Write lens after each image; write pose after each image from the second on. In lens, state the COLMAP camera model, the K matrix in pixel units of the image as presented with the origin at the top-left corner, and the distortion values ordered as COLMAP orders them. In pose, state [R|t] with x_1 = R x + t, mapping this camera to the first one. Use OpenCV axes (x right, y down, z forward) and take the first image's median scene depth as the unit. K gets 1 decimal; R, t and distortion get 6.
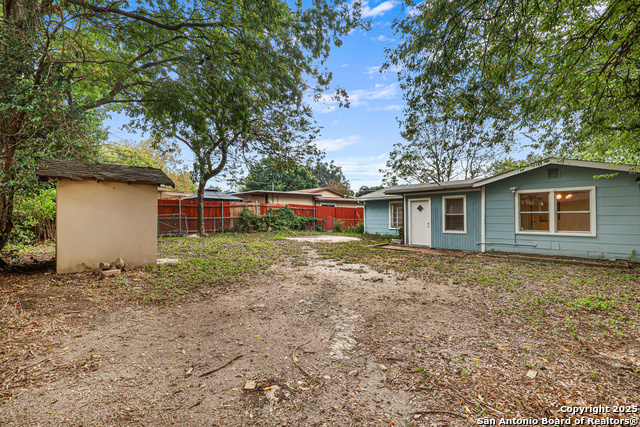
lens RADIAL K [[298.1, 0, 320.1], [0, 298.1, 211.9], [0, 0, 1]] dist [-0.001841, -0.001348]
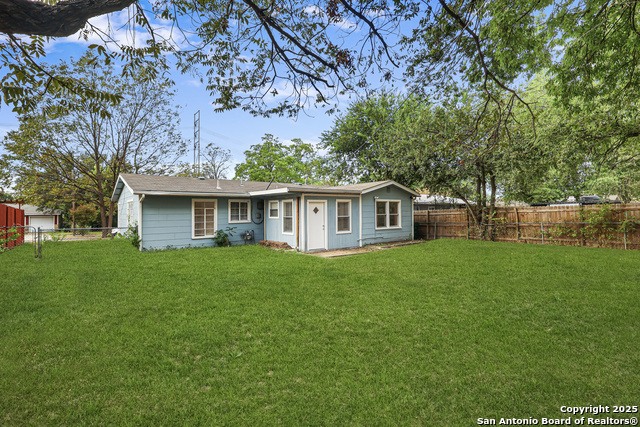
lens RADIAL K [[298.1, 0, 319.1], [0, 298.1, 215.2], [0, 0, 1]] dist [-0.001841, -0.001348]
pose [[0.100395, 0.001959, 0.994946, -0.650325], [-0.001128, 0.999998, -0.001855, 0.006283], [-0.994947, -0.000936, 0.100397, 0.962529]]
